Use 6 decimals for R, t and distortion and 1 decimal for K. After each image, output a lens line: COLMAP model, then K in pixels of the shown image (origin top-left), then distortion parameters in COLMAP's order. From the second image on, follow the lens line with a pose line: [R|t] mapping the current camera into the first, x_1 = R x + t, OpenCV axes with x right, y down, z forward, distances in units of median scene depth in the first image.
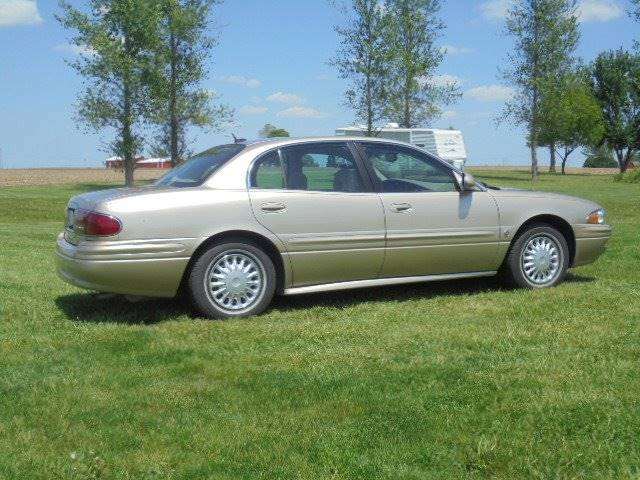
lens RADIAL K [[881.9, 0, 320.0], [0, 881.9, 240.0], [0, 0, 1]] dist [-0.032707, -0.042956]
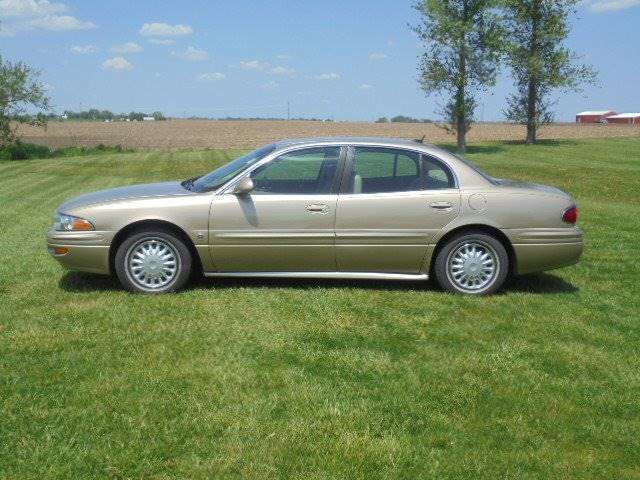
lens RADIAL K [[881.9, 0, 320.0], [0, 881.9, 240.0], [0, 0, 1]] dist [-0.032707, -0.042956]
pose [[0.837450, 0.078189, -0.540892, 0.195507], [-0.048835, 0.996460, 0.068434, -0.016923], [0.544328, -0.030895, 0.838303, 0.057213]]
